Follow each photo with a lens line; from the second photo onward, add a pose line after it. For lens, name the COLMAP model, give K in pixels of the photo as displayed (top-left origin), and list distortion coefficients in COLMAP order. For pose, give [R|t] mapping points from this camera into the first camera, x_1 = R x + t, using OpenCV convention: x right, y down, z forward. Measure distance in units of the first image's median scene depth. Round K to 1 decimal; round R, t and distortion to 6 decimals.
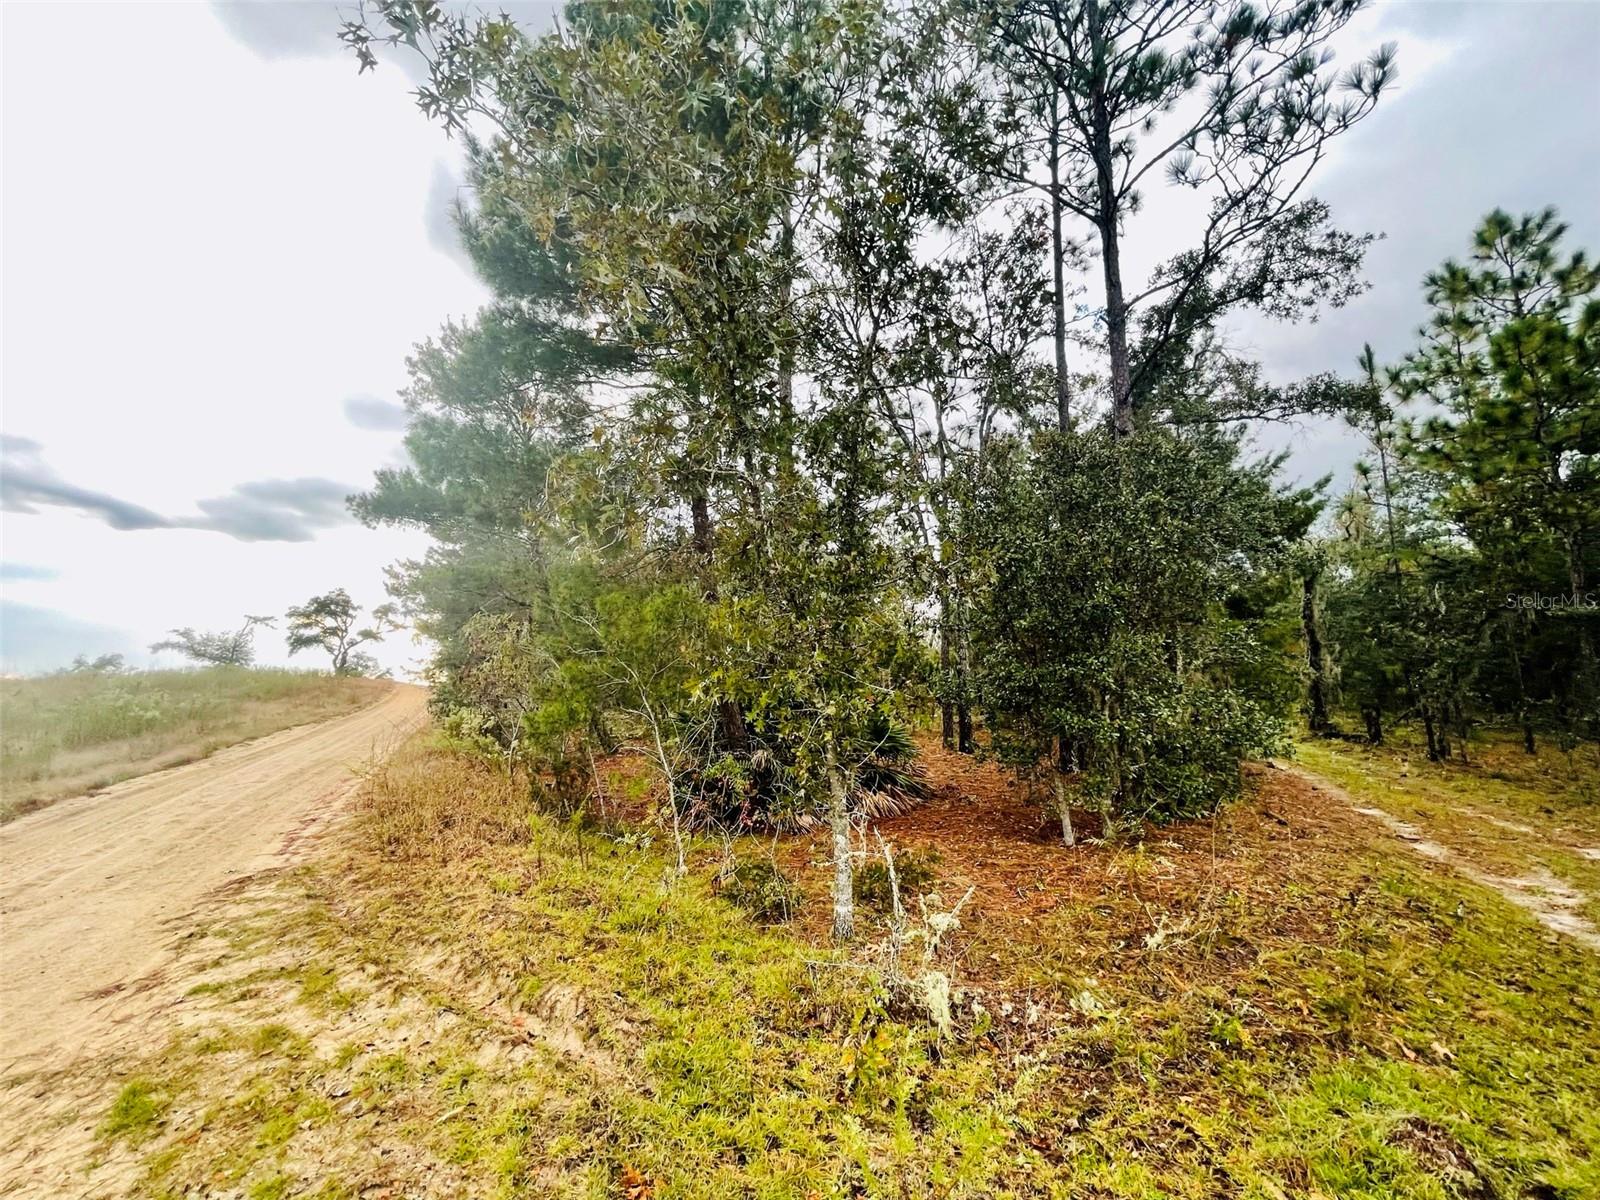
lens RADIAL K [[648.0, 0, 800.7], [0, 648.0, 594.2], [0, 0, 1]] dist [0.058345, -0.007900]
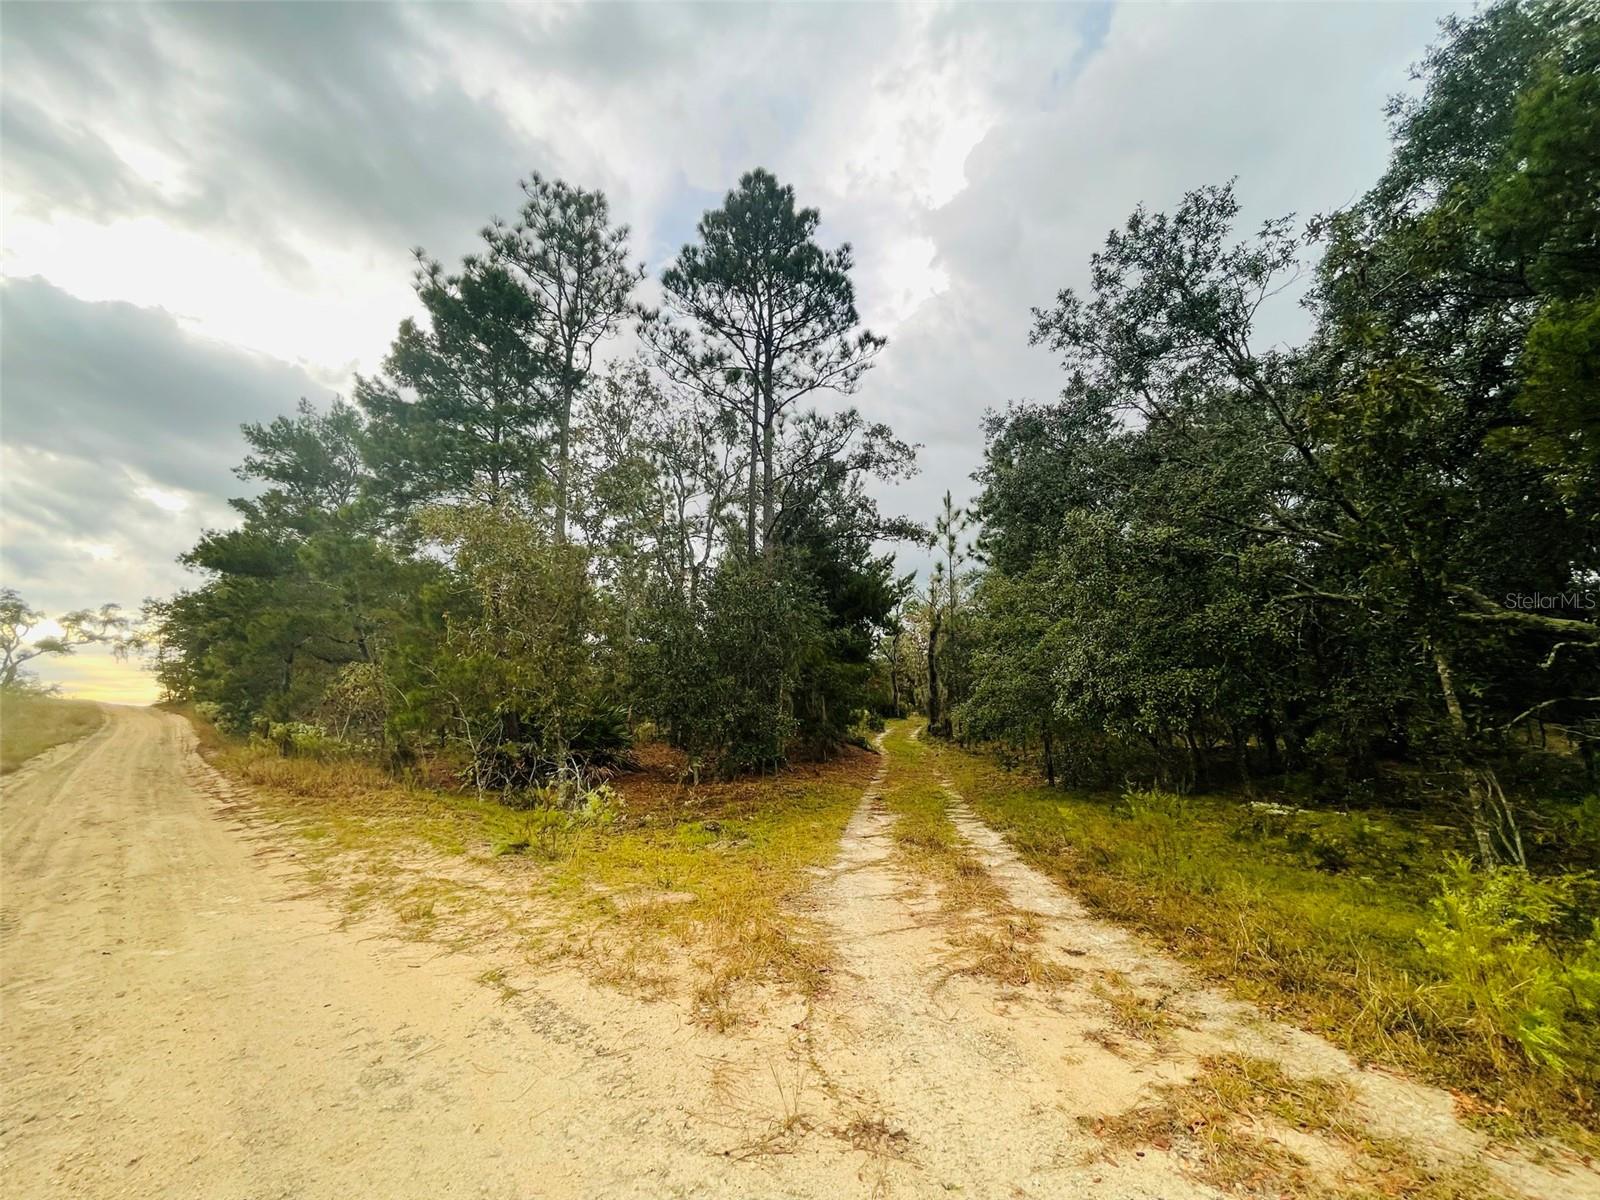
lens RADIAL K [[650.9, 0, 795.8], [0, 650.9, 600.0], [0, 0, 1]] dist [0.000980, -0.001238]
pose [[0.953196, 0.042399, 0.299367, 0.078037], [-0.036343, 0.999007, -0.025772, -0.116272], [-0.300162, 0.013686, 0.953790, -0.852853]]
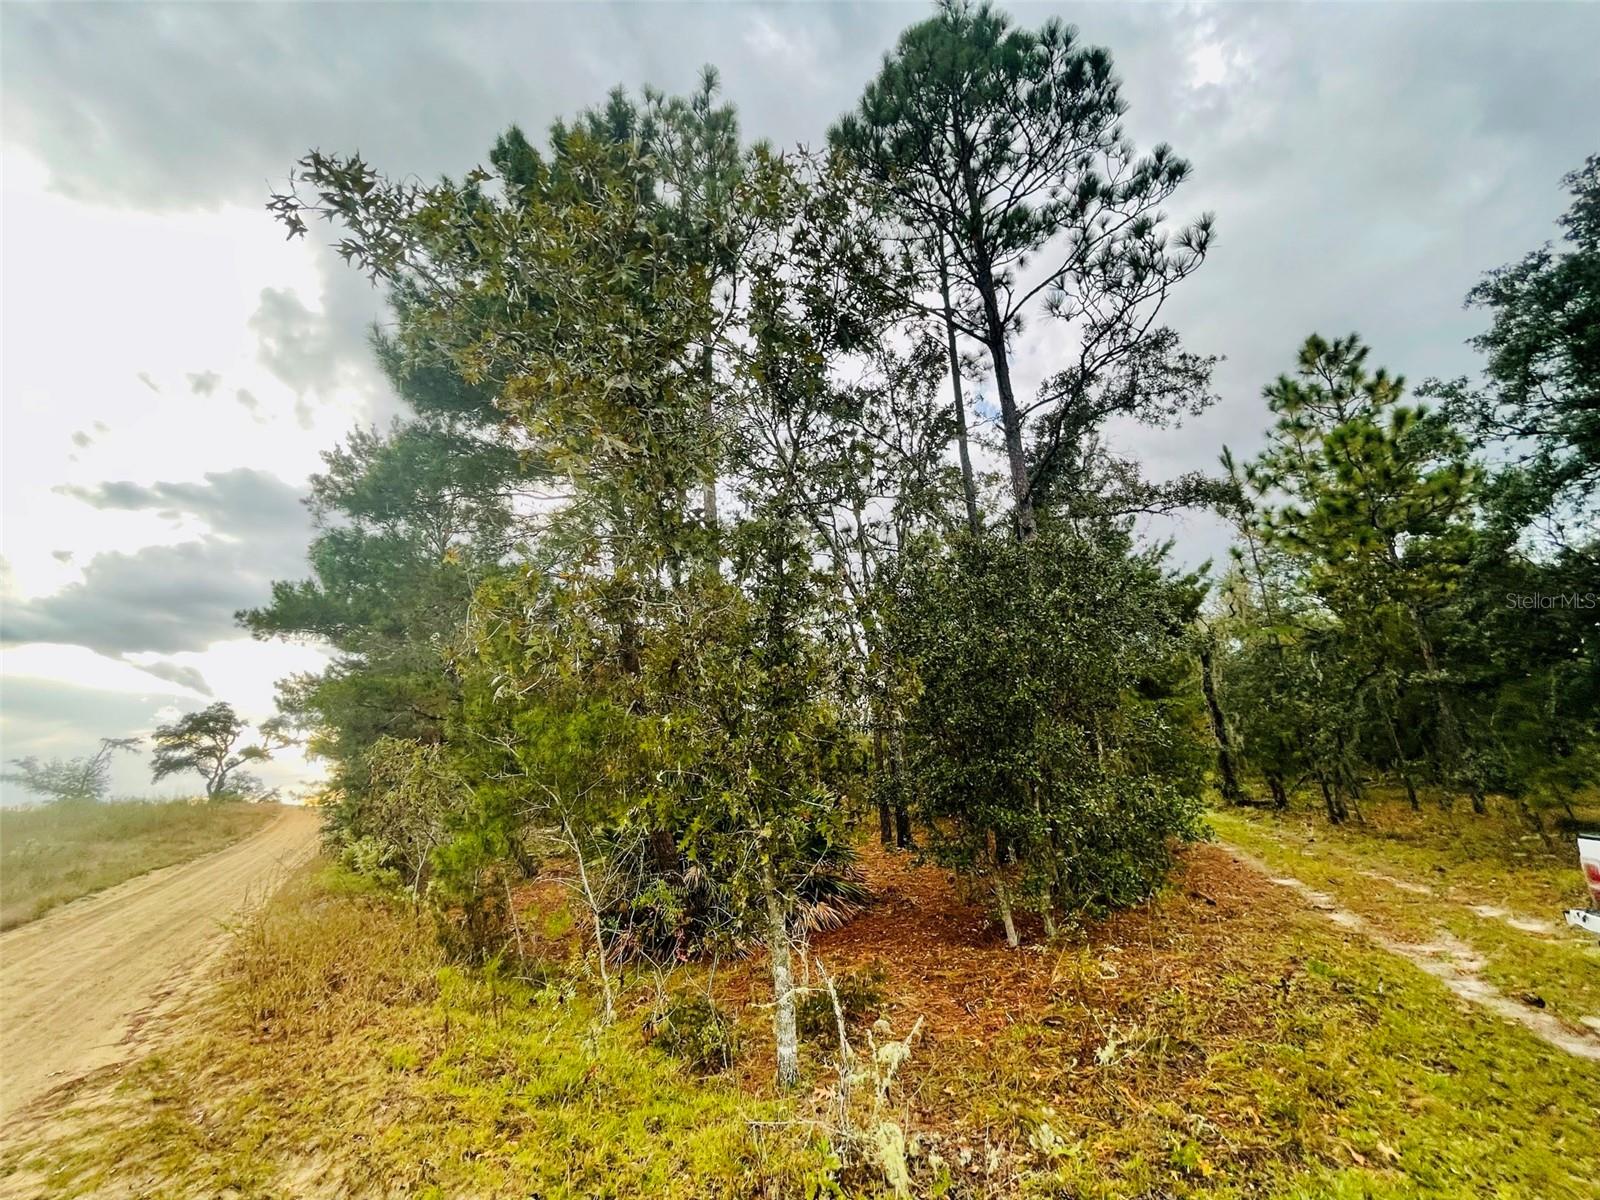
lens RADIAL K [[647.2, 0, 790.9], [0, 647.2, 603.3], [0, 0, 1]] dist [0.062058, -0.009603]
pose [[0.994828, -0.033809, 0.095781, 0.000560], [0.044868, 0.992261, -0.115777, -0.025258], [-0.091126, 0.119475, 0.988646, -0.003598]]
